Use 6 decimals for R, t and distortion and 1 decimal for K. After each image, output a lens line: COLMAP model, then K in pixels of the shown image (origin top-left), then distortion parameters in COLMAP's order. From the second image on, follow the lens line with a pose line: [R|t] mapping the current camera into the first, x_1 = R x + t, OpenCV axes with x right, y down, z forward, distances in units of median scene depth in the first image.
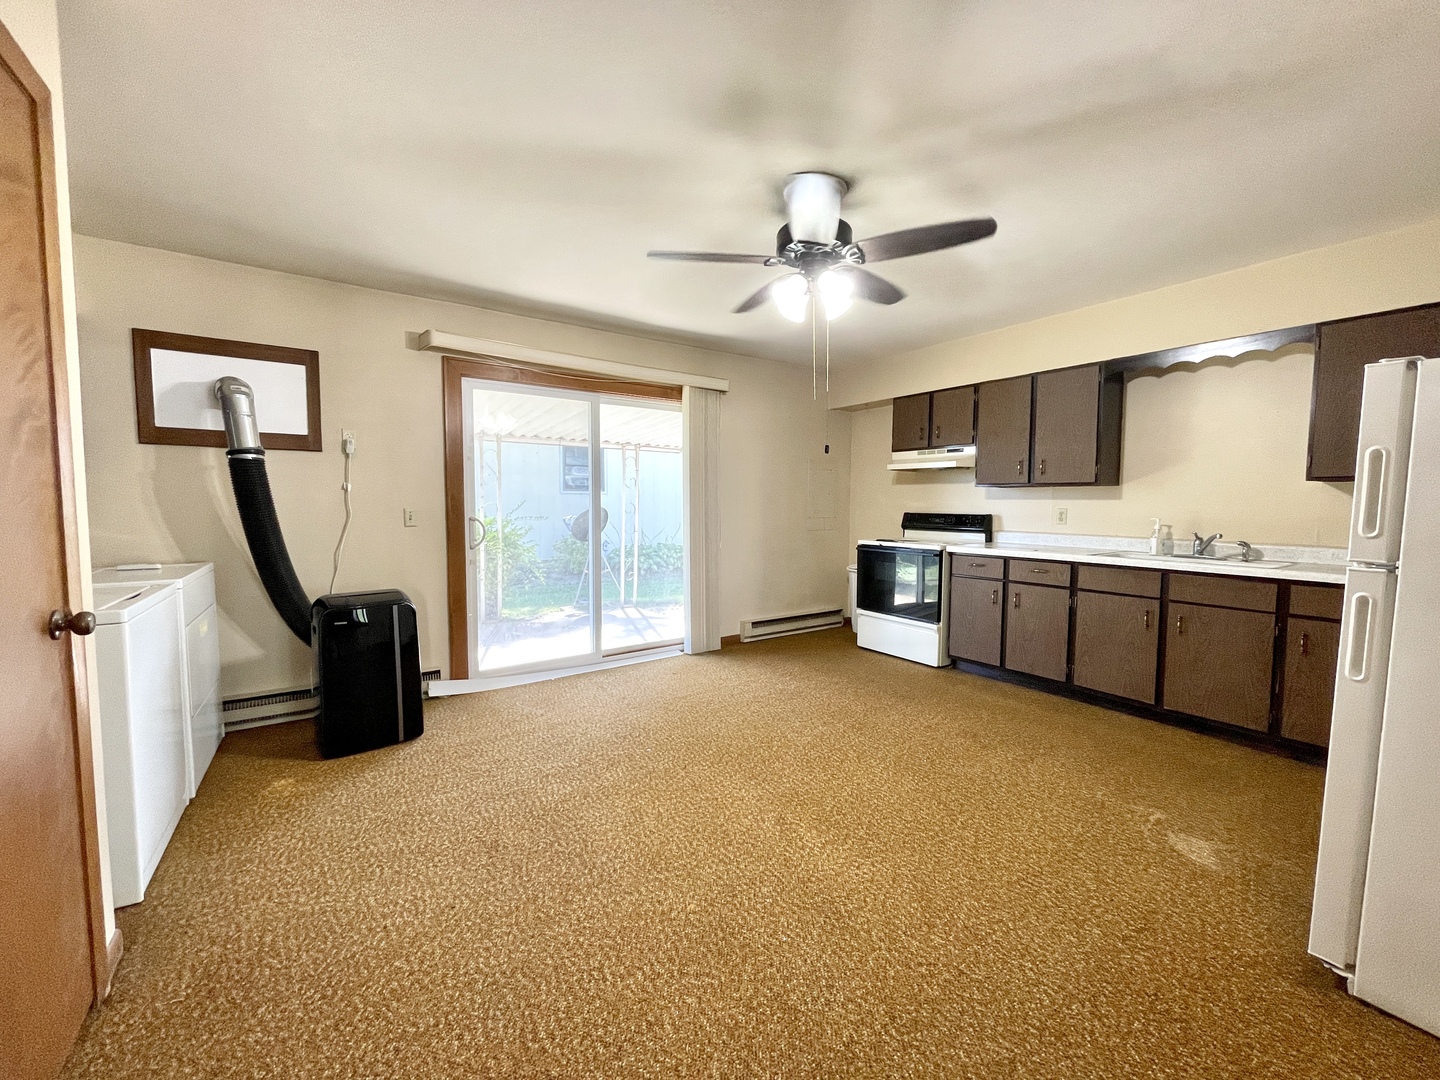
lens RADIAL K [[579.3, 0, 713.6], [0, 579.3, 539.9], [0, 0, 1]] dist [-0.000465, -0.000489]
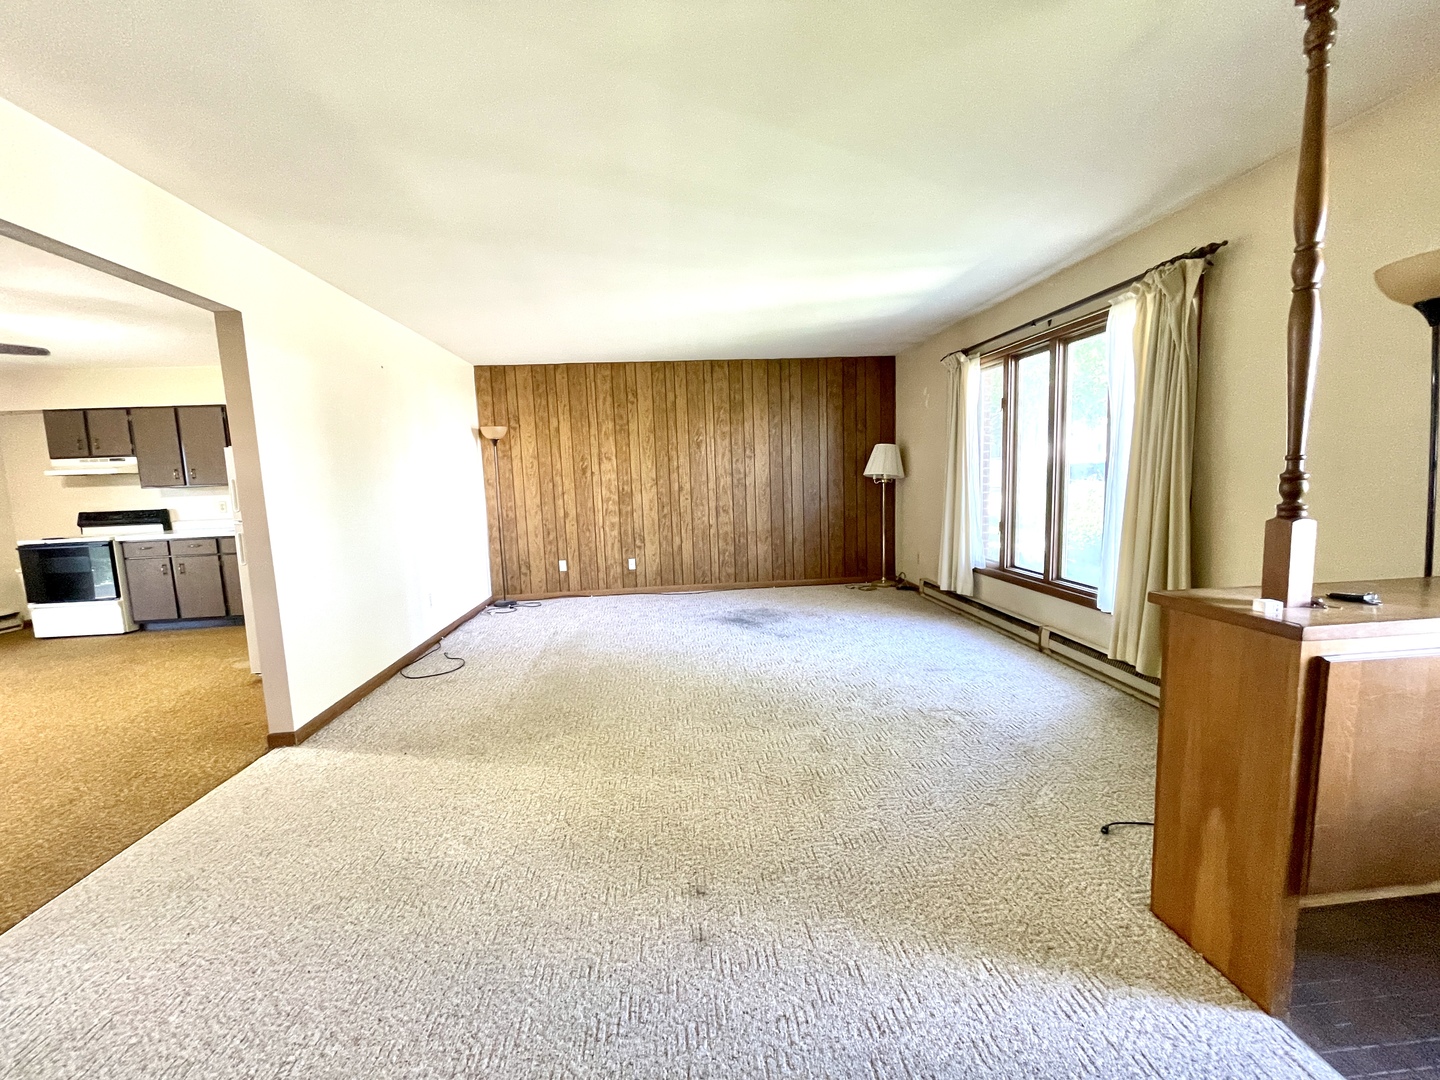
lens RADIAL K [[579.3, 0, 713.6], [0, 579.3, 539.9], [0, 0, 1]] dist [-0.000465, -0.000489]
pose [[0.503115, -0.122150, 0.855544, -0.021792], [0.097550, 0.991661, 0.084218, 0.038055], [-0.858696, 0.041087, 0.510835, -0.766503]]
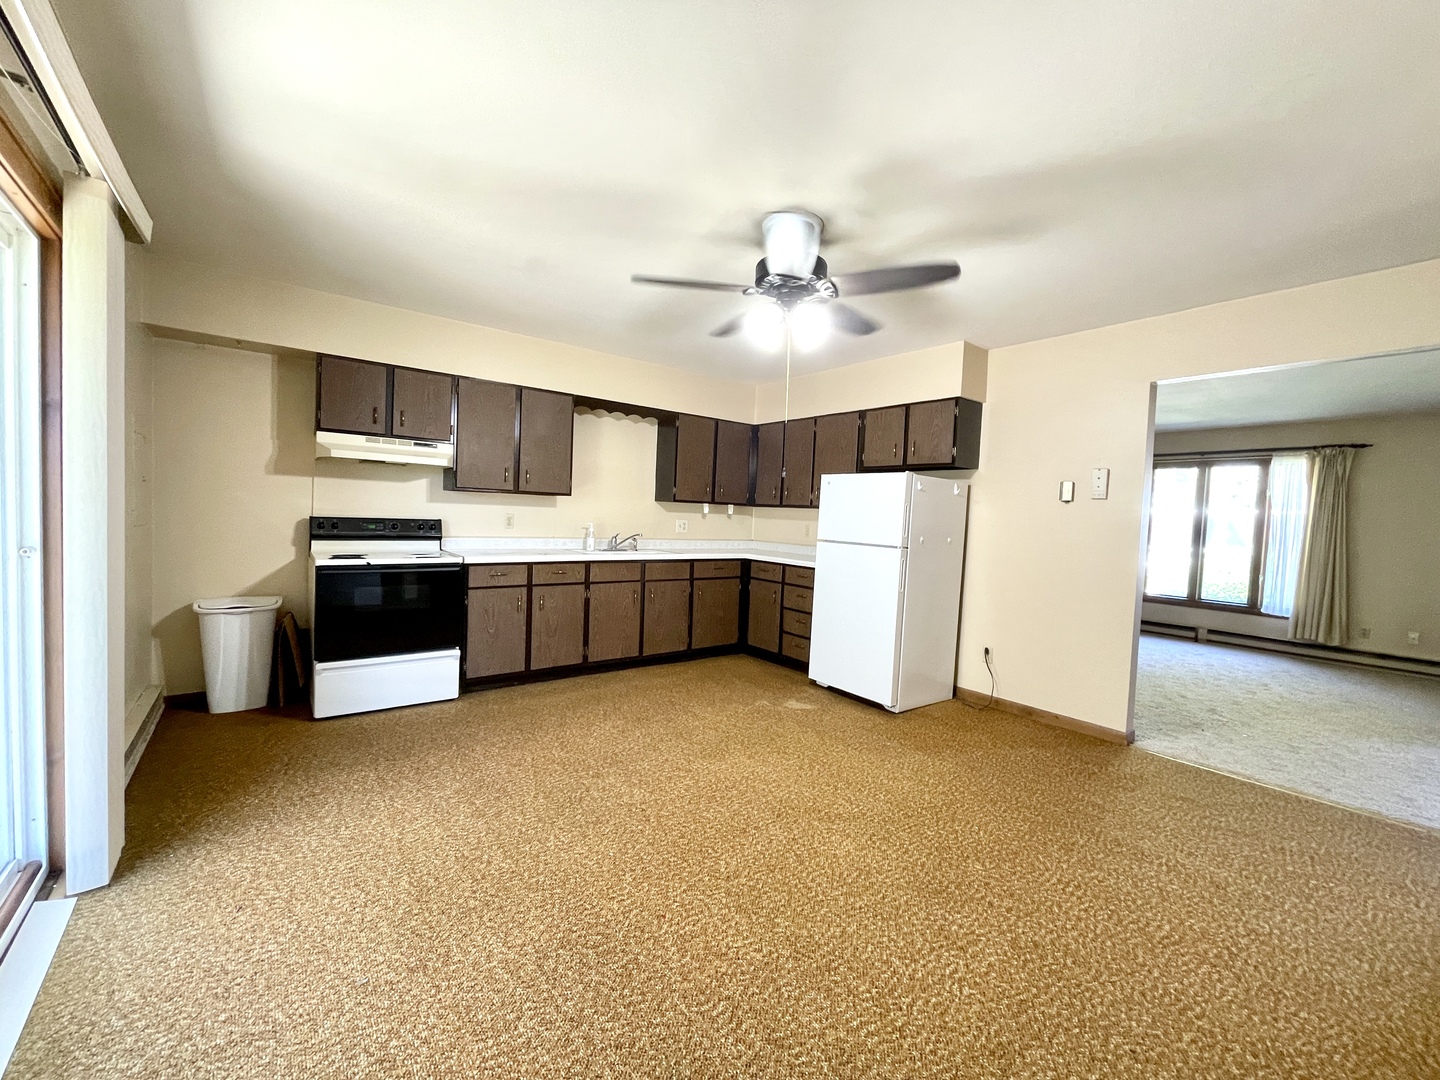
lens RADIAL K [[579.3, 0, 713.6], [0, 579.3, 539.9], [0, 0, 1]] dist [-0.000465, -0.000489]
pose [[-0.048619, -0.050814, 0.997524, -0.491203], [0.025600, 0.998314, 0.052102, -0.051562], [-0.998489, 0.028070, -0.047236, 0.662885]]
